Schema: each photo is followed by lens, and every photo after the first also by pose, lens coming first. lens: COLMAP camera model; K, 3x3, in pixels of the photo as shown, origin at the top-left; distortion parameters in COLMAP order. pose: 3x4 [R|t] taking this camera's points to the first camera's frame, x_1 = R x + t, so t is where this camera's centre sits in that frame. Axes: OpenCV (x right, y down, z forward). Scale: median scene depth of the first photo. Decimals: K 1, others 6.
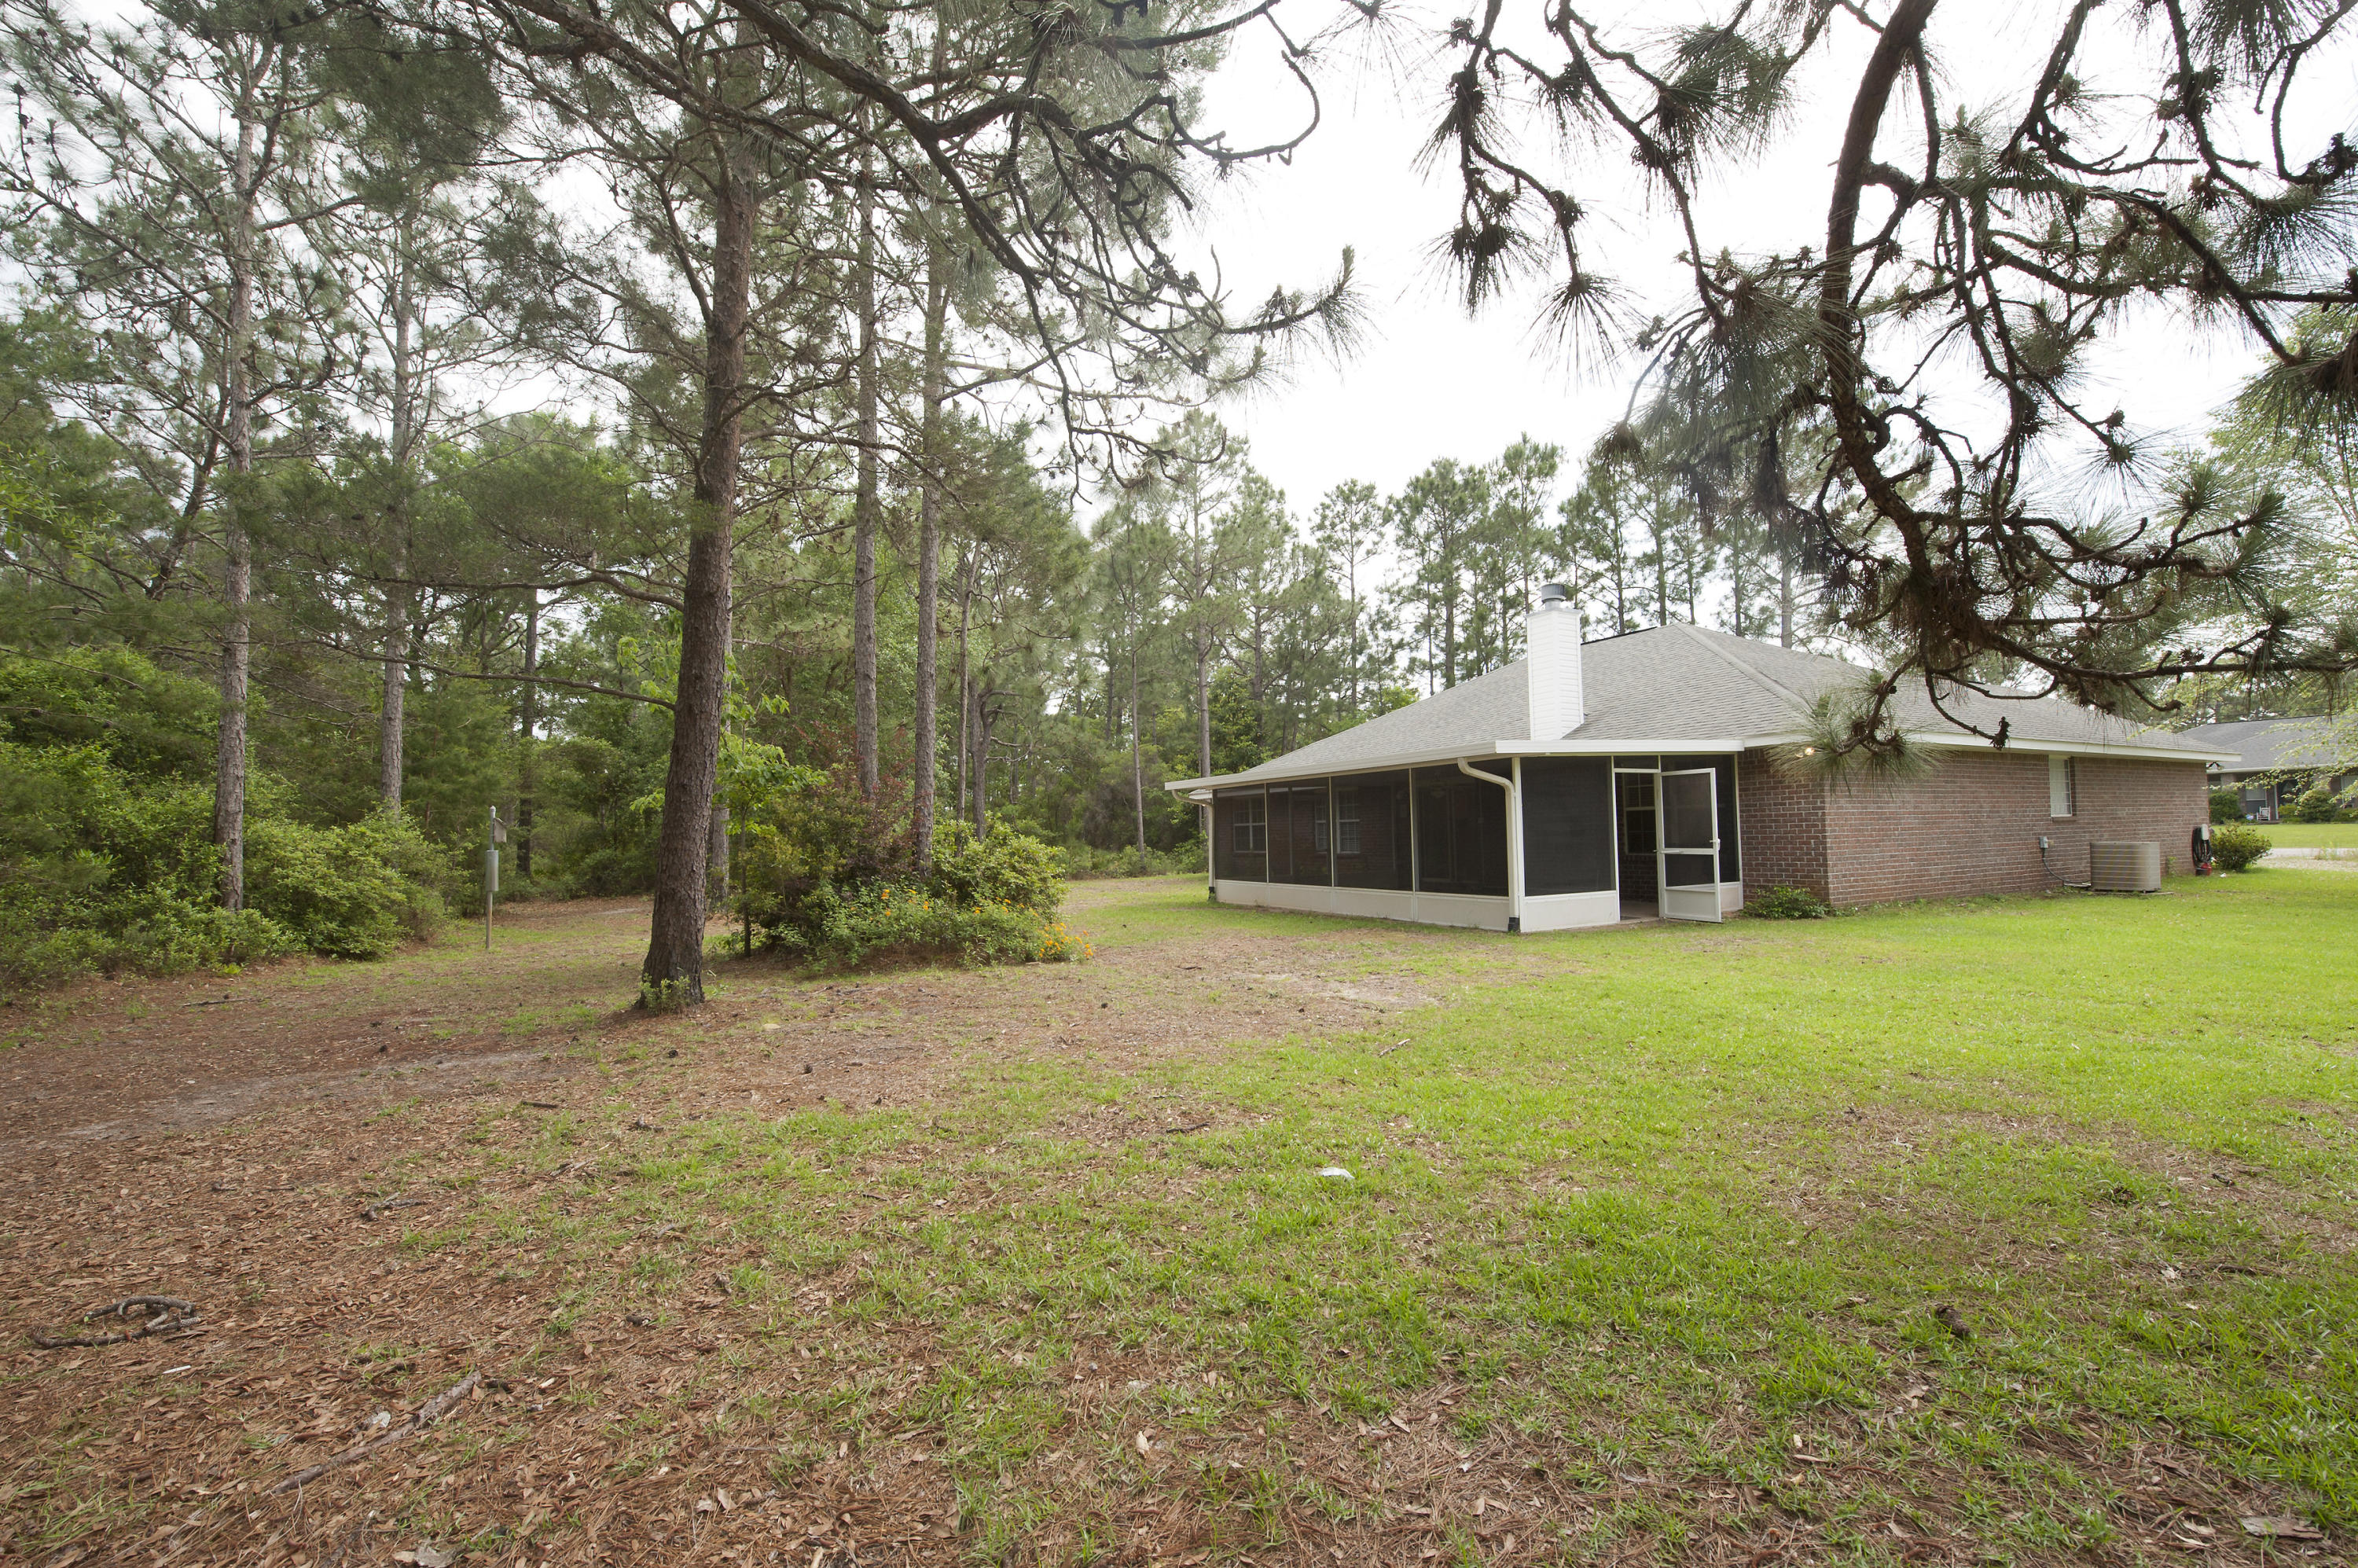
lens RADIAL K [[941.0, 0, 1184.0], [0, 941.0, 800.1], [0, 0, 1]] dist [-0.014972, -0.002651]
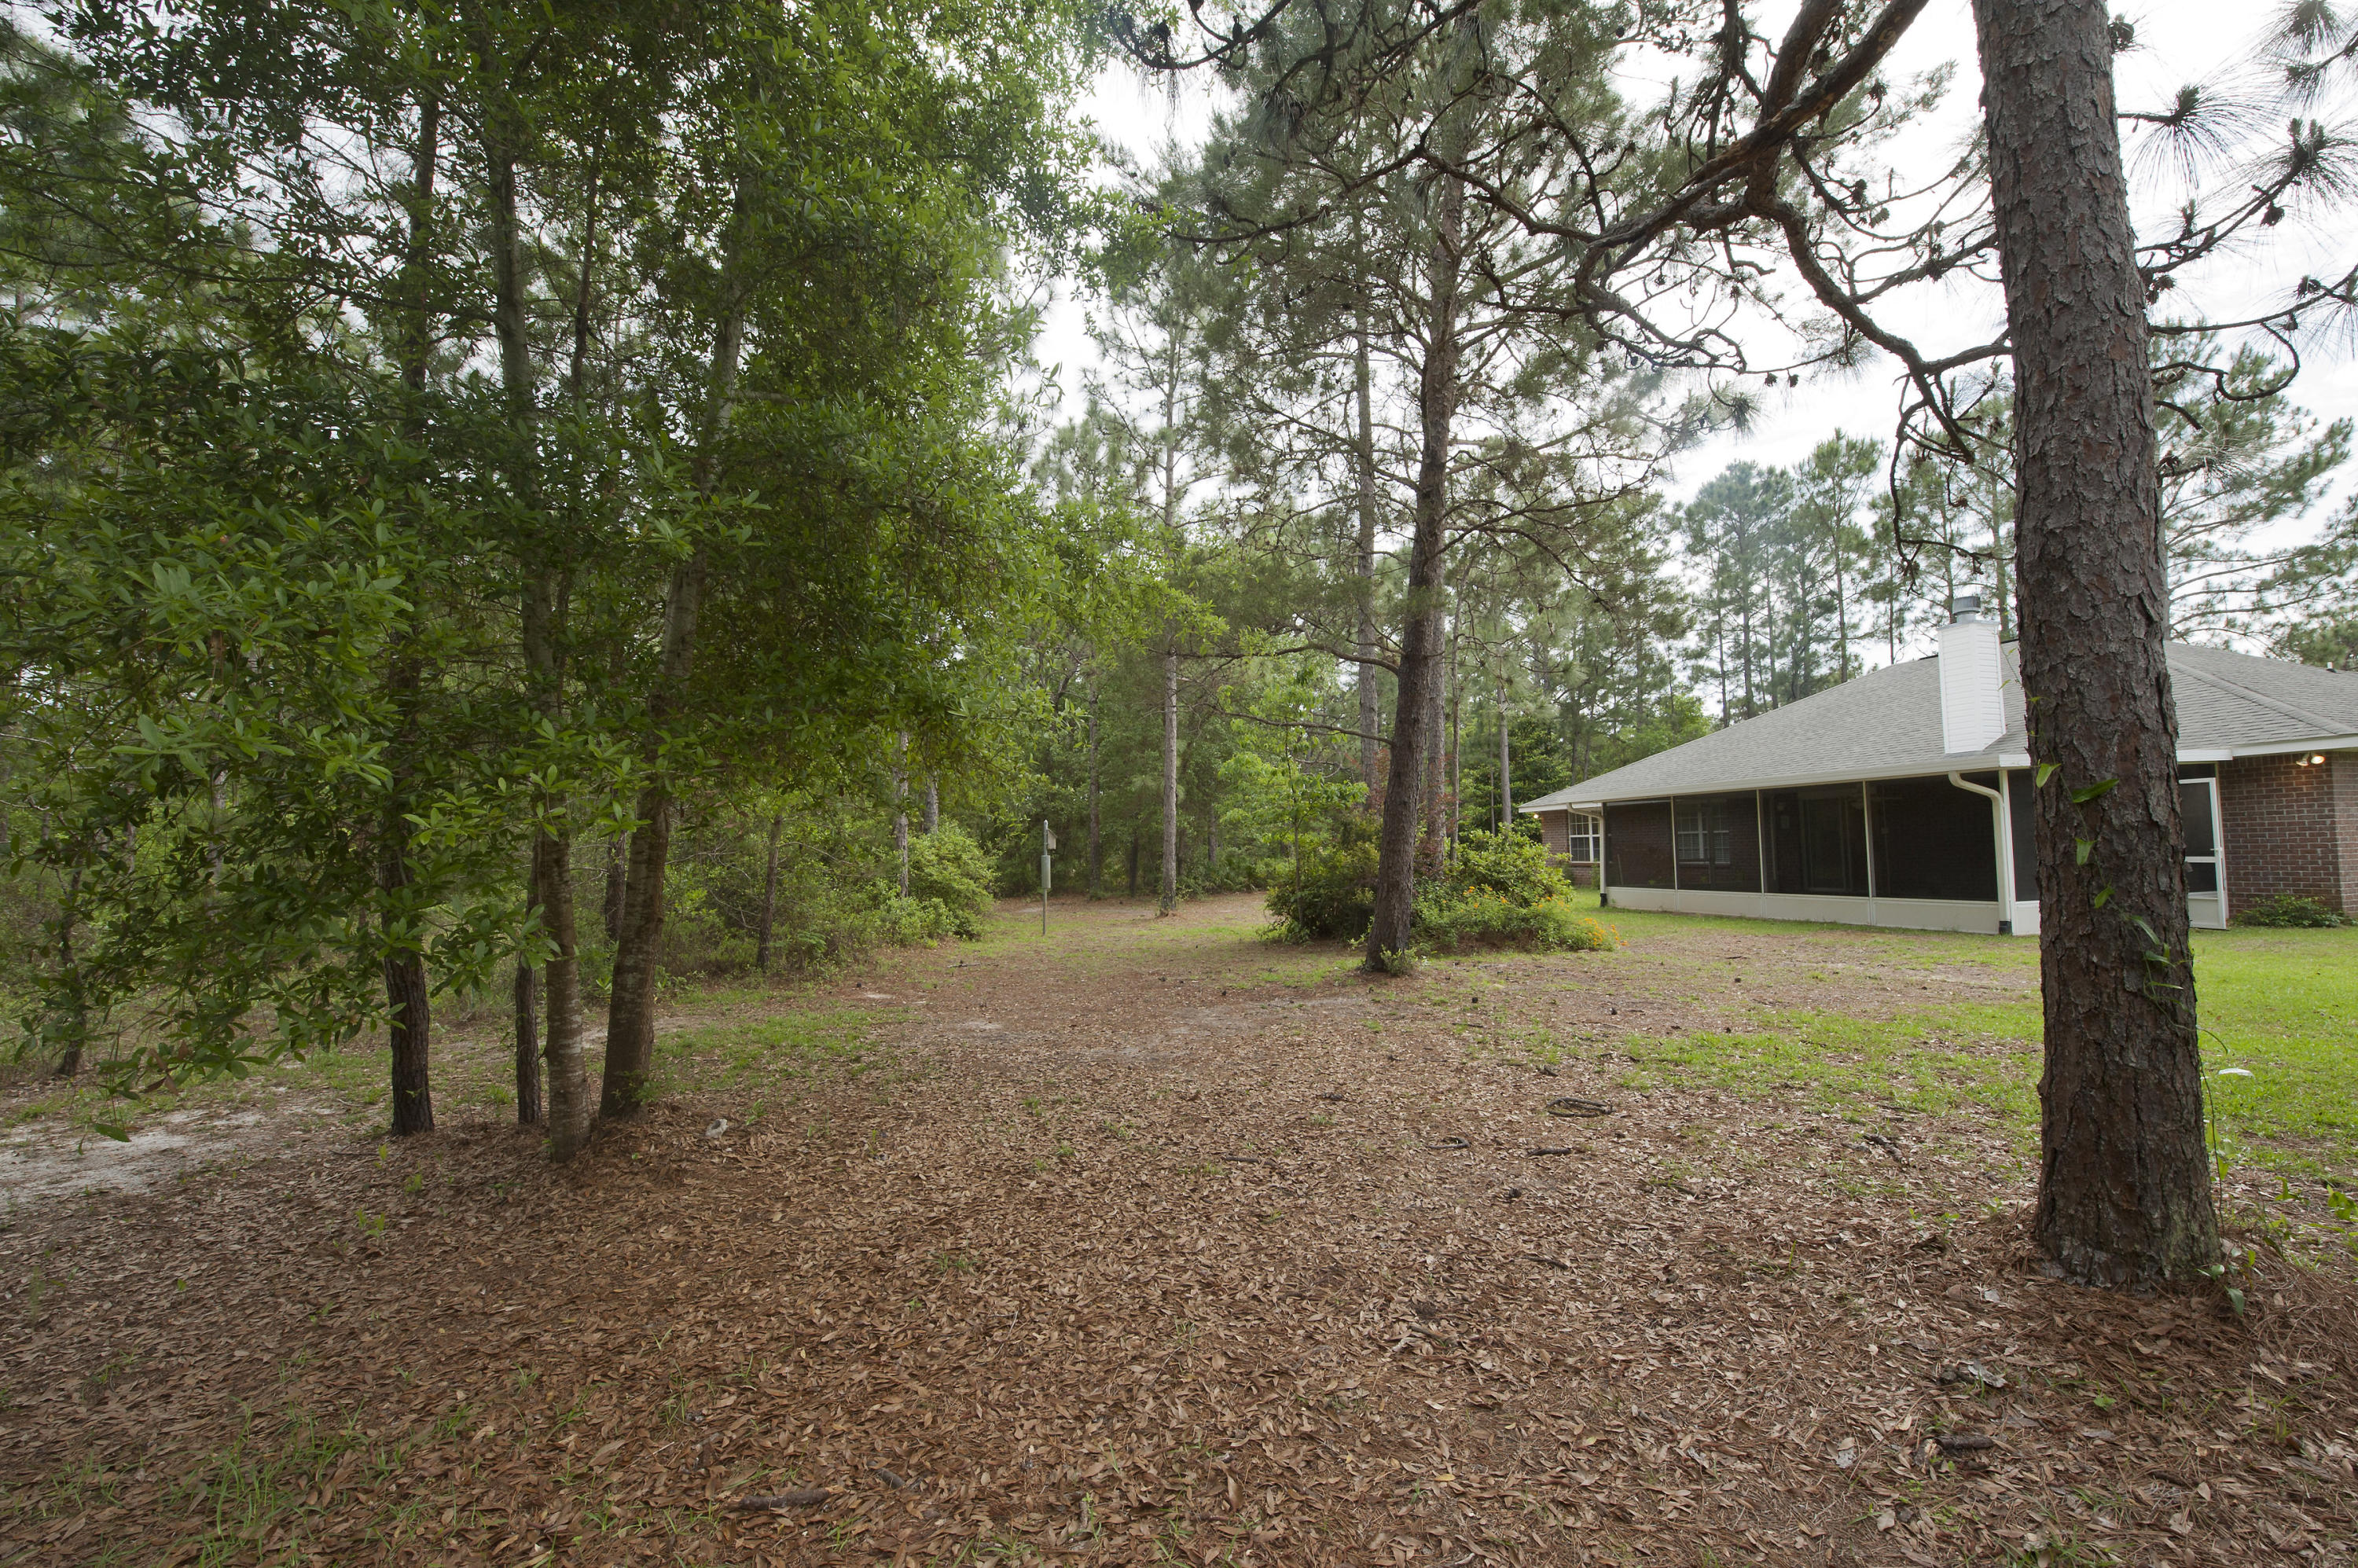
lens RADIAL K [[941.0, 0, 1184.0], [0, 941.0, 800.1], [0, 0, 1]] dist [-0.014972, -0.002651]
pose [[0.979175, -0.007835, -0.202869, -0.103589], [0.004445, 0.999843, -0.017158, 0.000746], [0.202971, 0.015899, 0.979056, -0.065305]]
